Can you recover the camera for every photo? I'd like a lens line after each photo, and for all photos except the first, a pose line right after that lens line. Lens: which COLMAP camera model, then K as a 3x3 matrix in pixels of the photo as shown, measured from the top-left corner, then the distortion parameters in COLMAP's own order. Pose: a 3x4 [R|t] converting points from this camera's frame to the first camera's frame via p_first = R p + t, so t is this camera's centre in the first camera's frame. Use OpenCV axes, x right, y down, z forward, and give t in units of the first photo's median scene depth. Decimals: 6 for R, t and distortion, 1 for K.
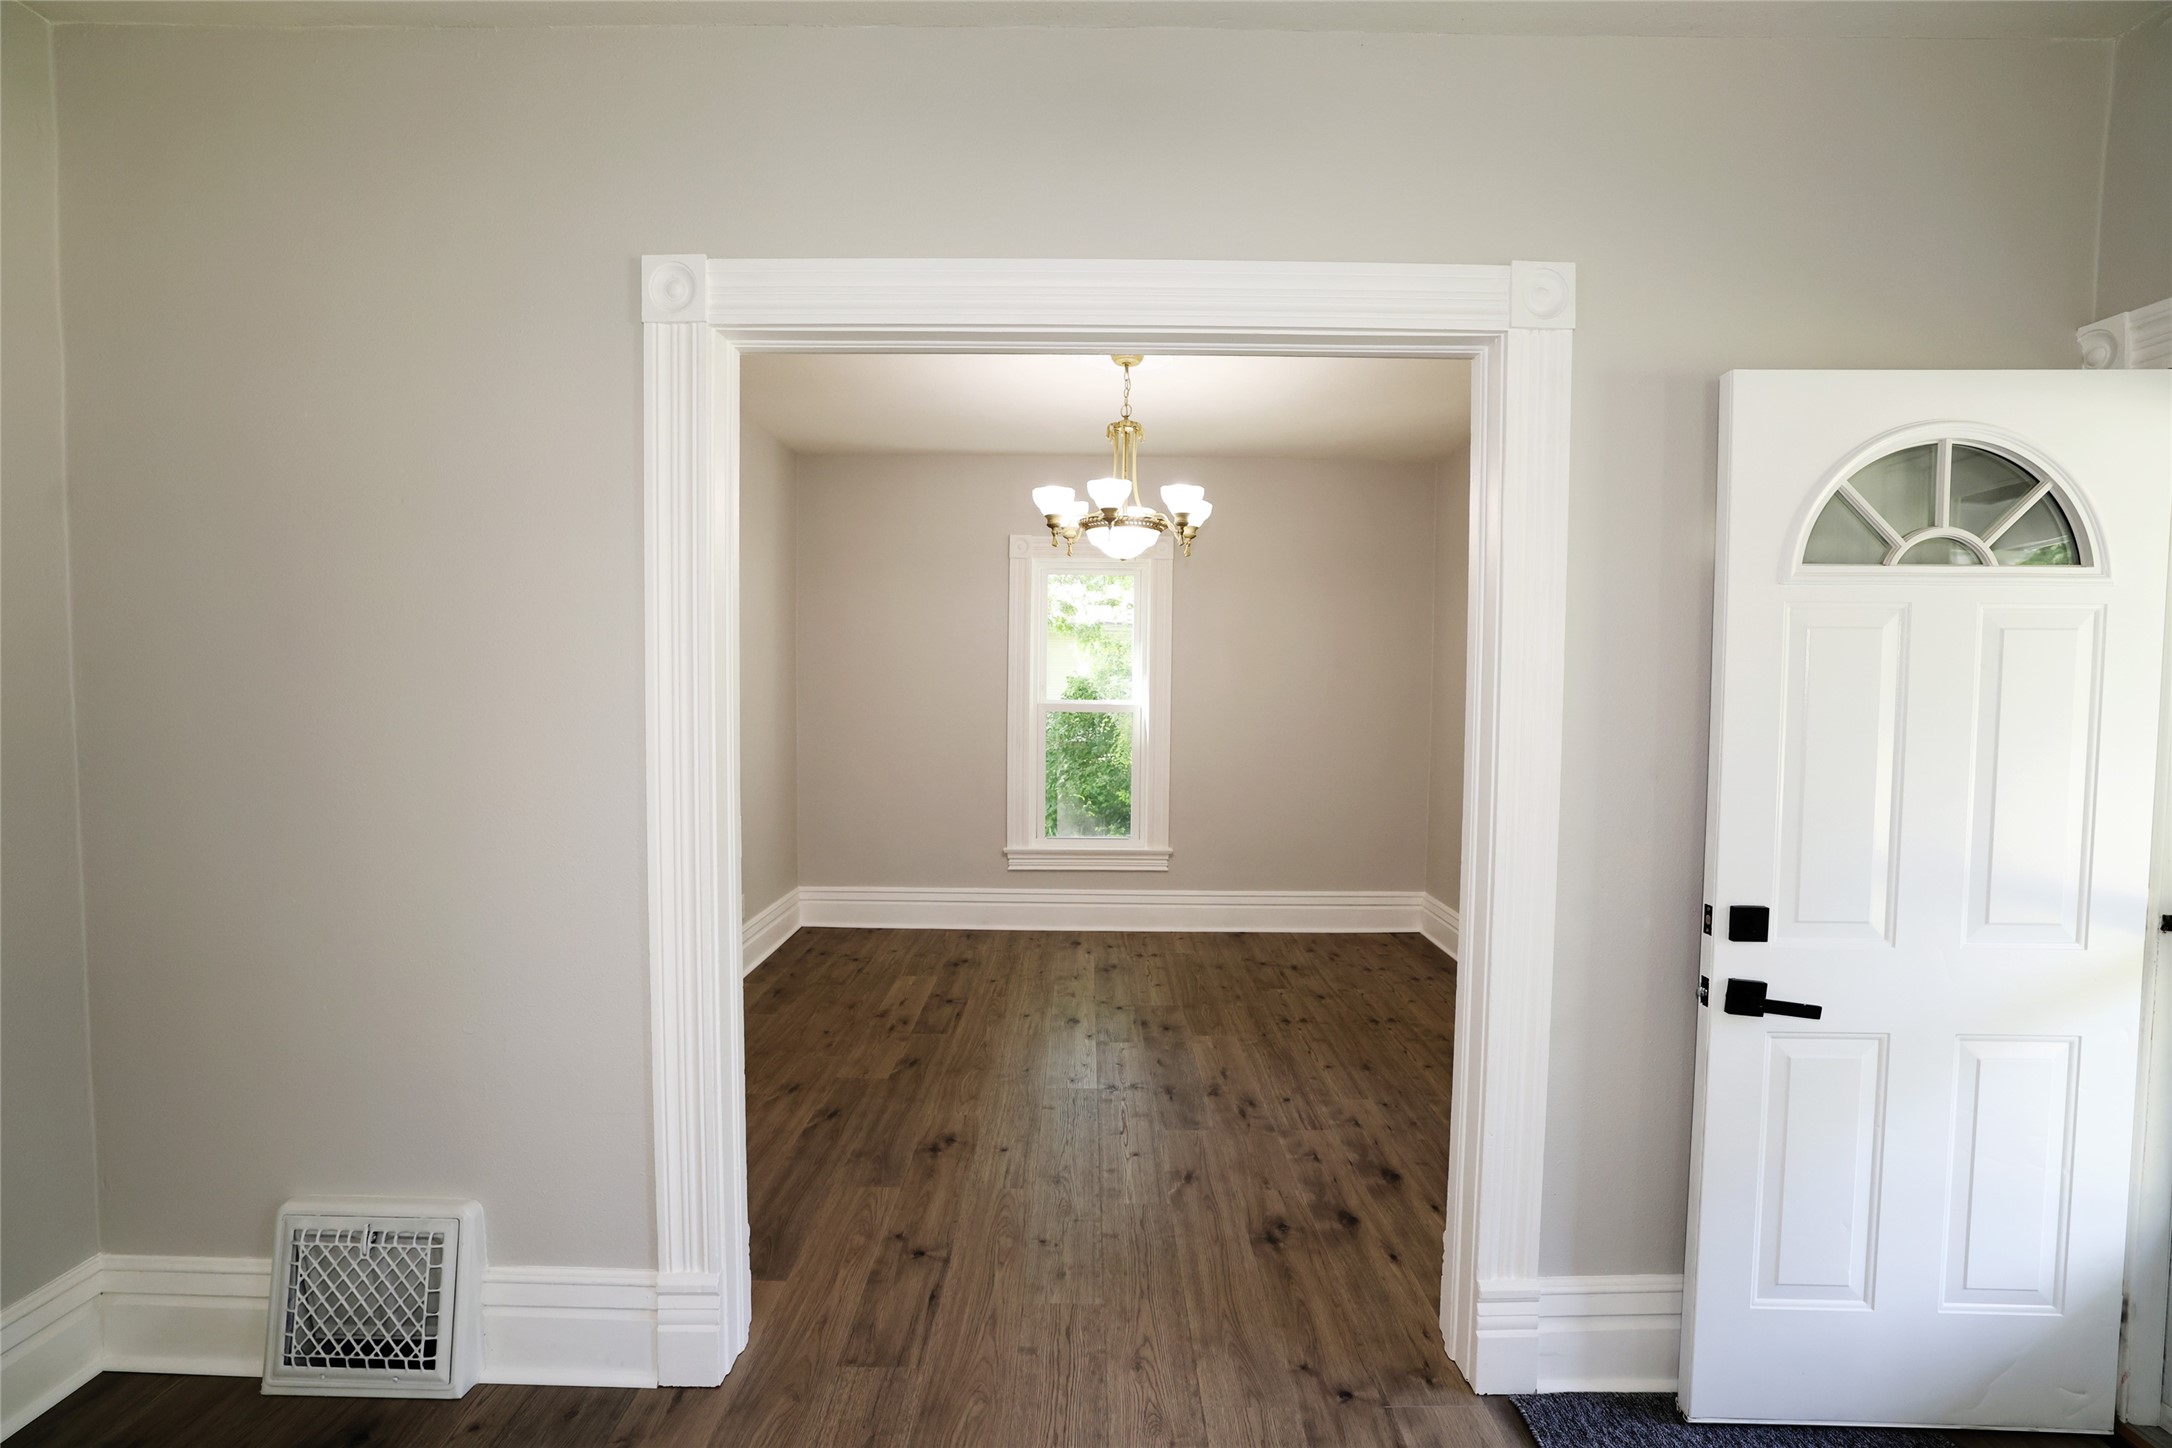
lens RADIAL K [[961.1, 0, 1079.0], [0, 961.1, 729.5], [0, 0, 1]] dist [-0.048569, 0.019521]
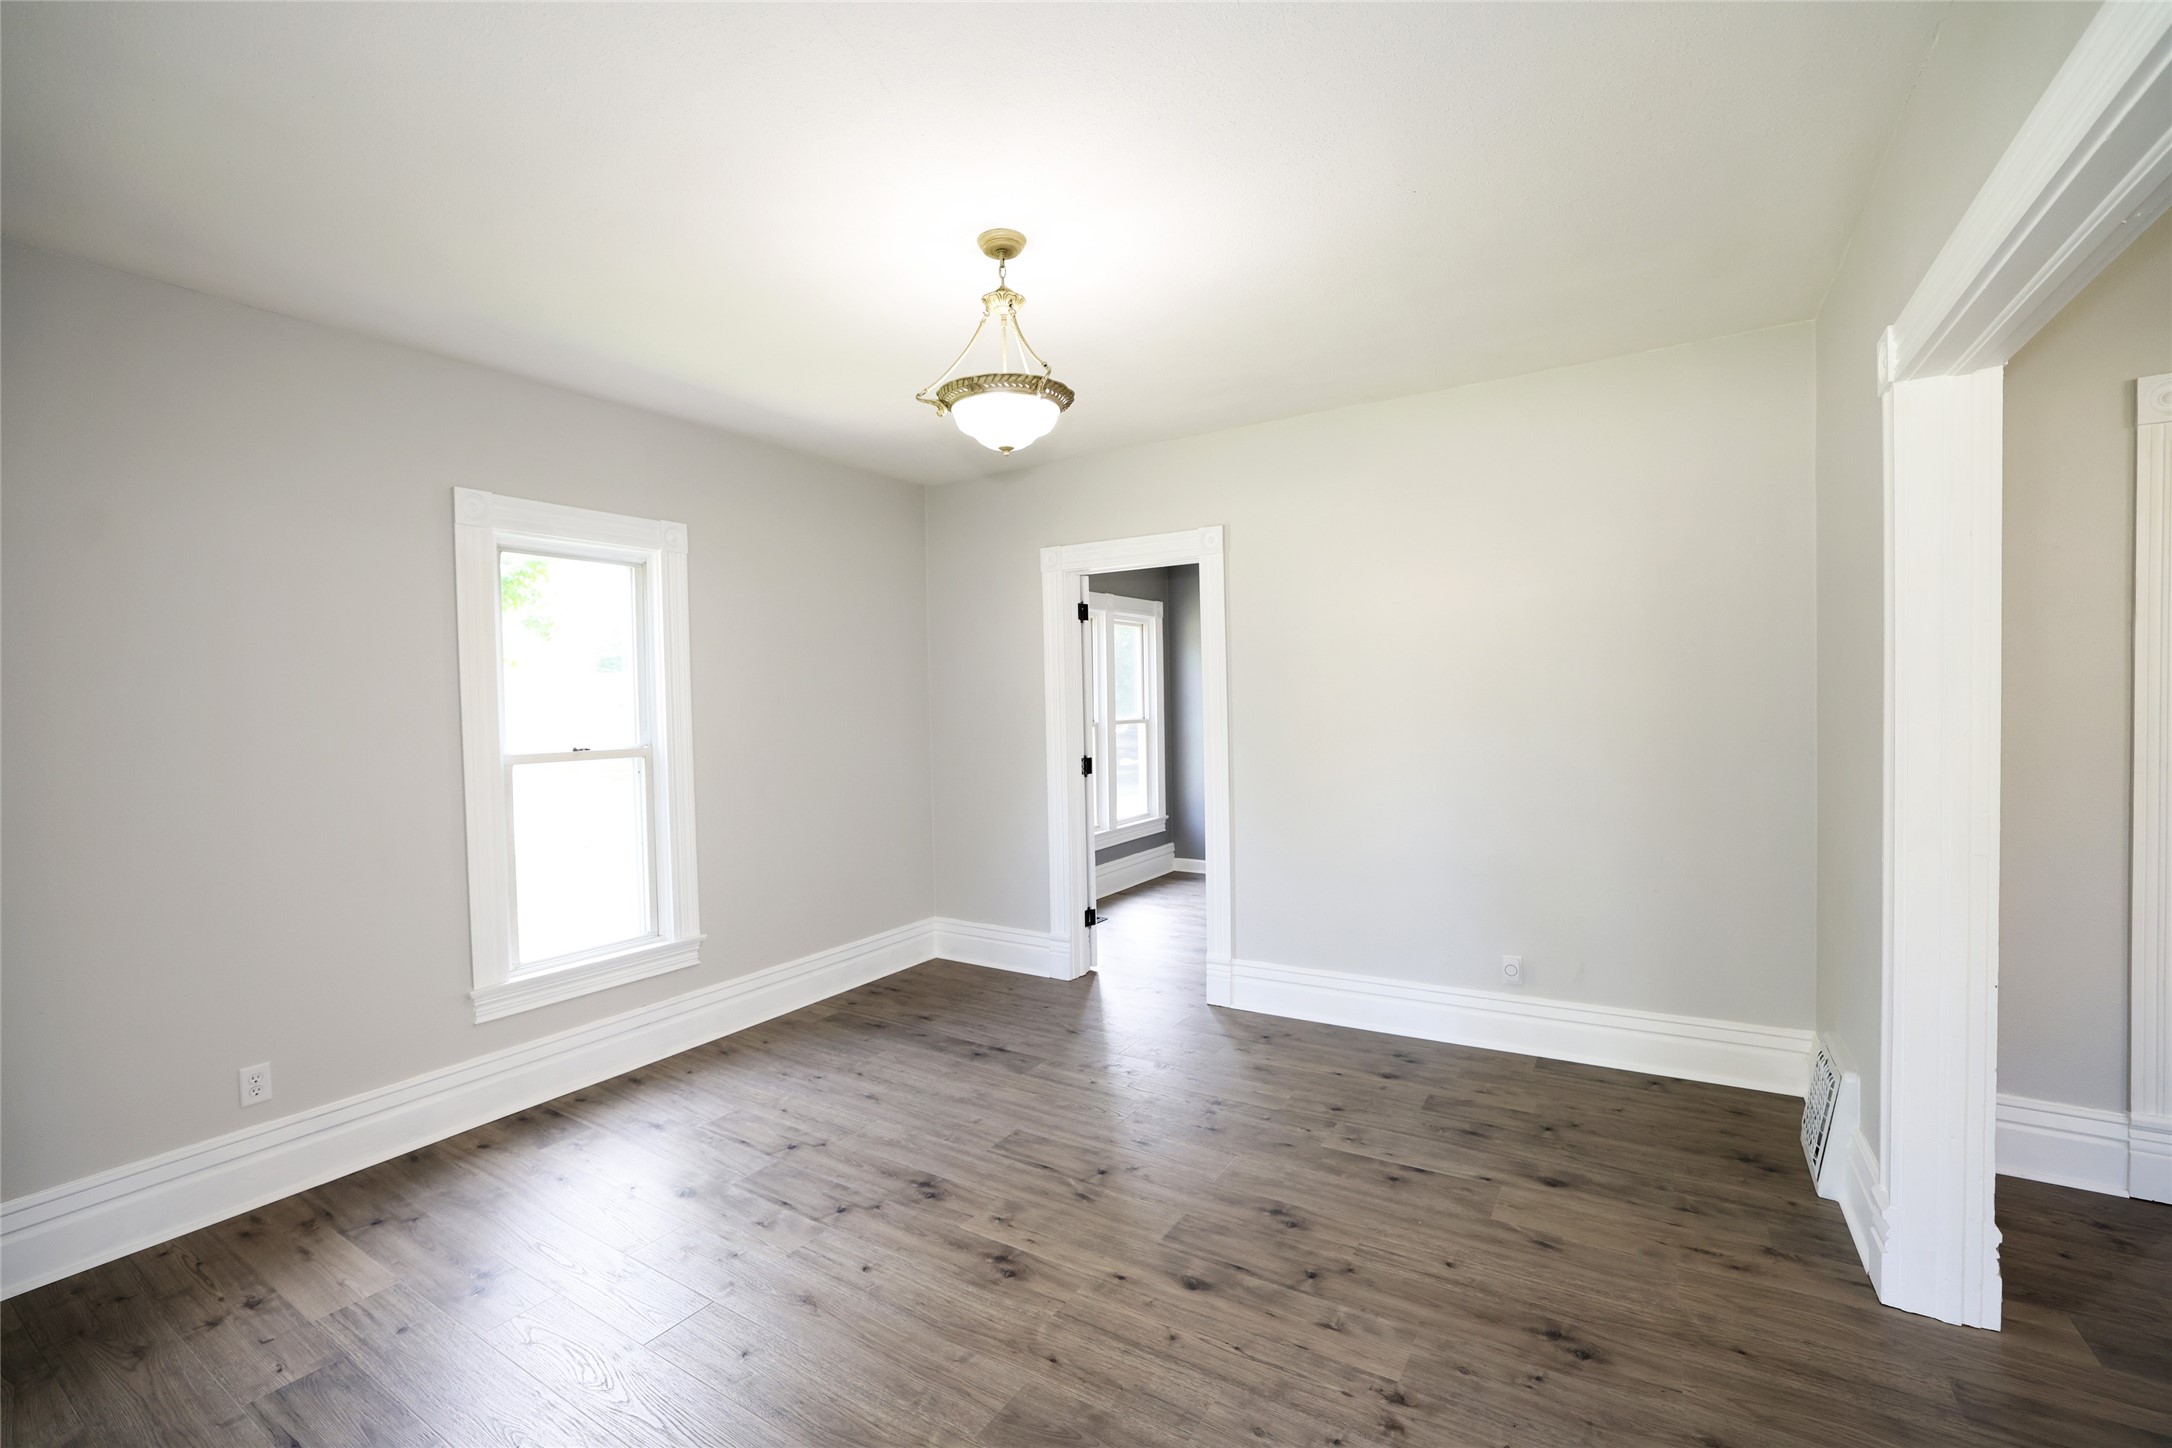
lens RADIAL K [[934.8, 0, 1082.4], [0, 934.8, 732.3], [0, 0, 1]] dist [-0.059227, 0.024083]
pose [[-0.524851, 0.028055, -0.850732, 0.533118], [-0.028681, 0.998306, 0.050616, -0.014739], [0.850711, 0.050965, -0.523158, 0.367431]]
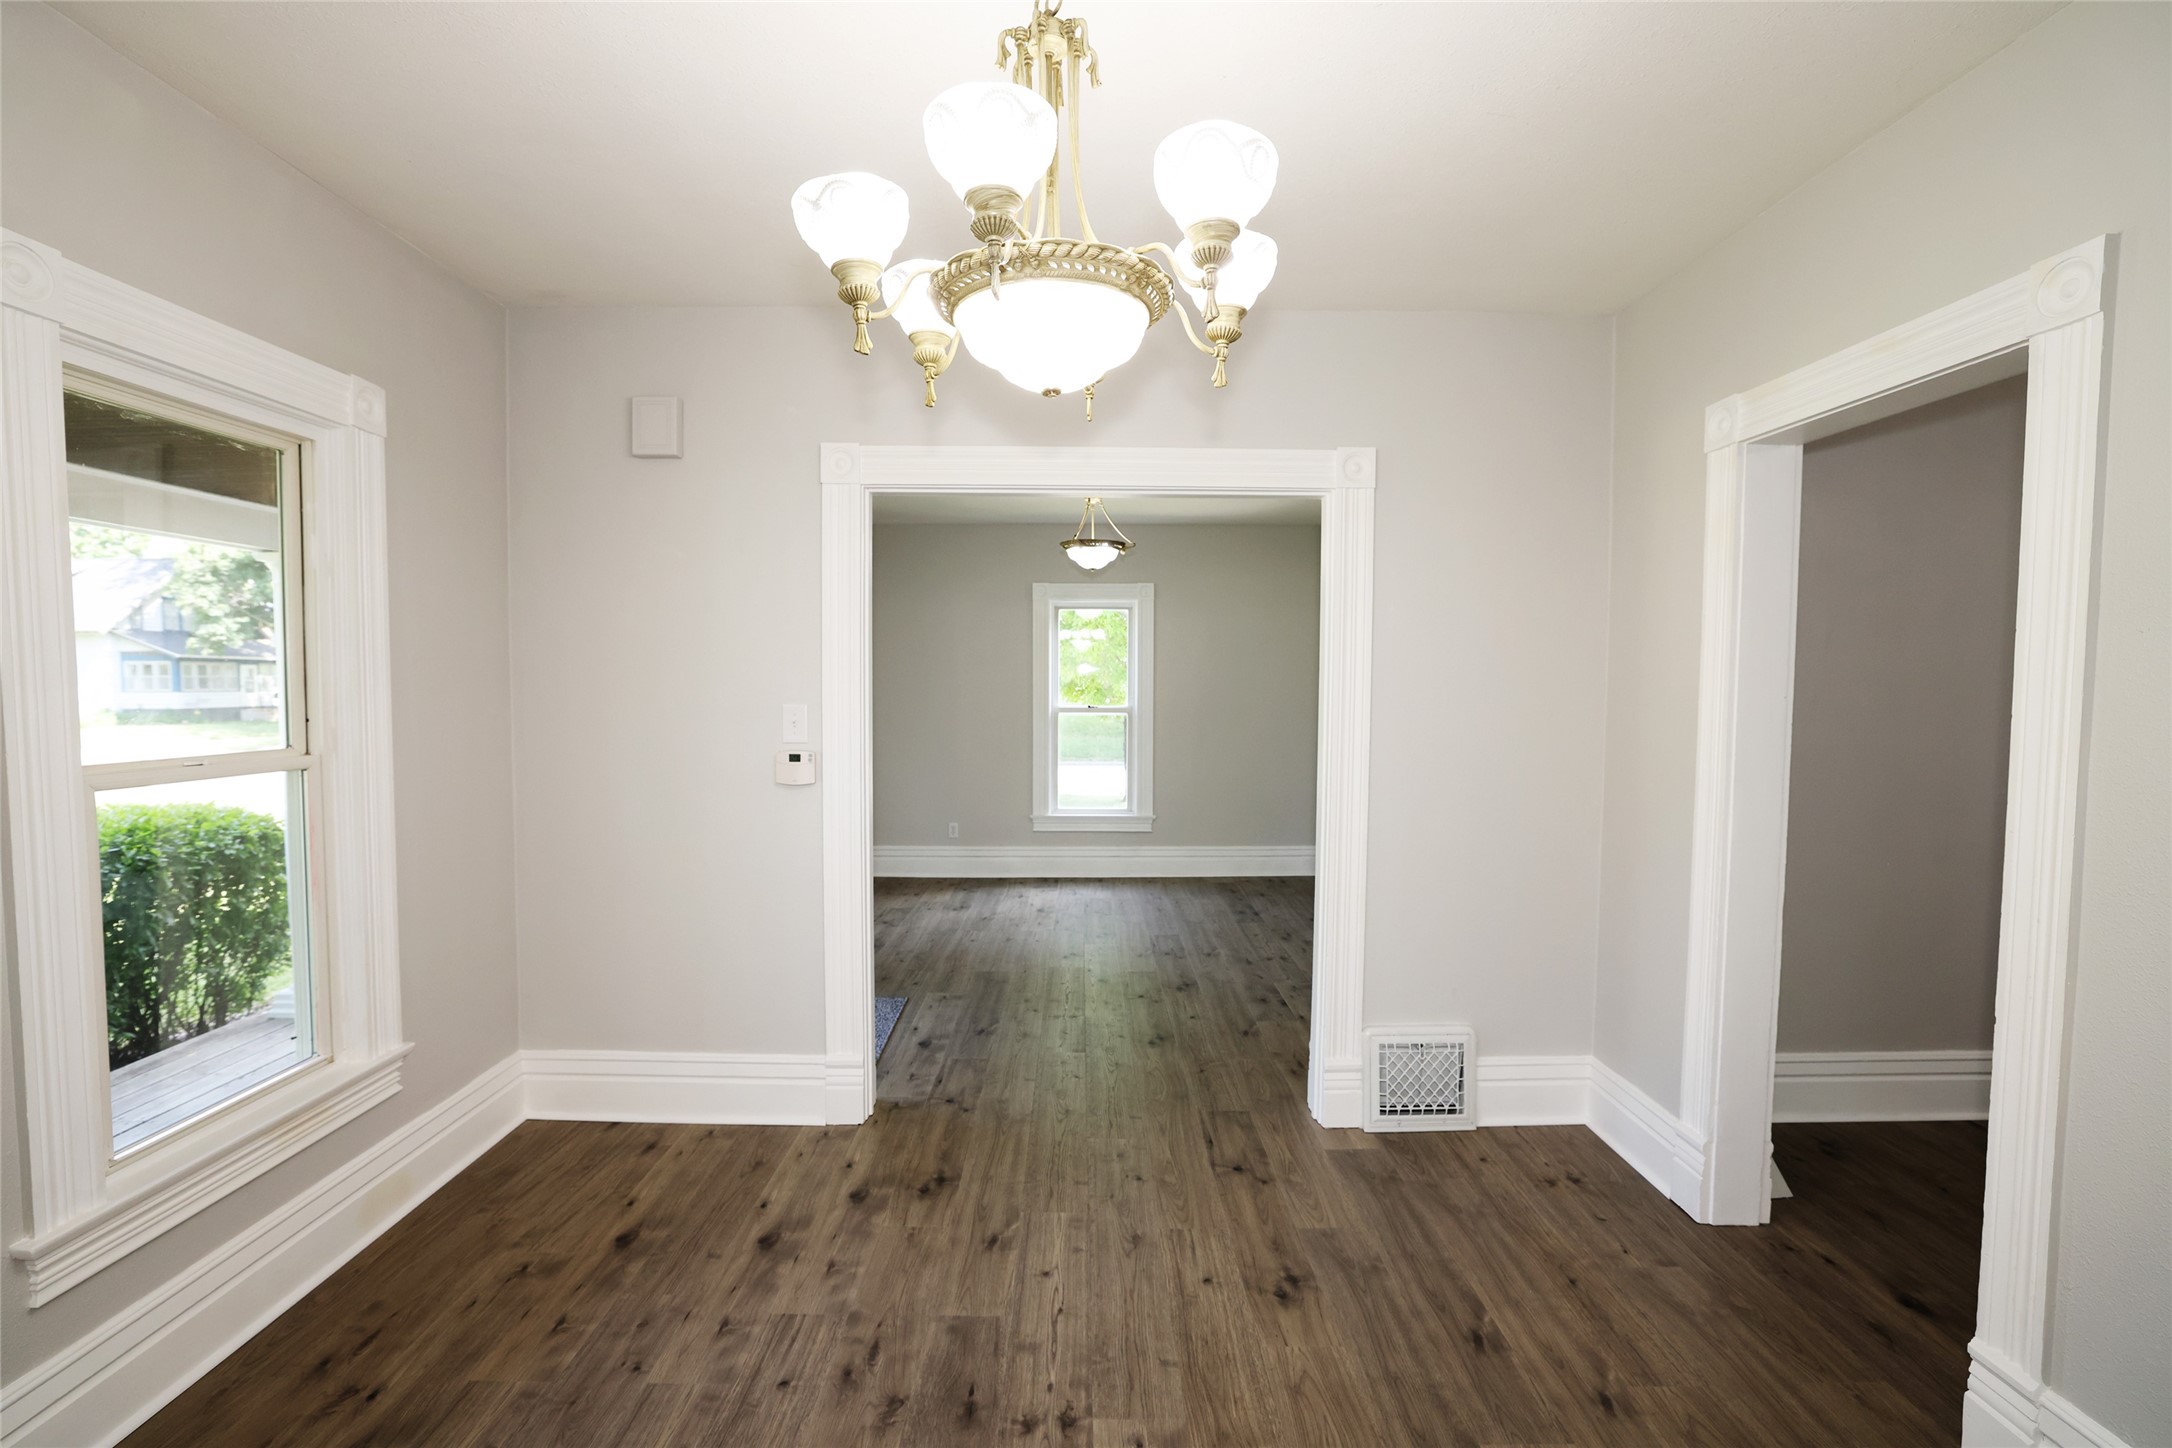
lens RADIAL K [[934.8, 0, 1082.4], [0, 934.8, 732.3], [0, 0, 1]] dist [-0.059227, 0.024083]
pose [[-0.999775, -0.017479, -0.012017, 0.035306], [-0.018607, 0.994690, 0.101225, -0.078042], [0.010184, 0.101426, -0.994791, 1.339558]]
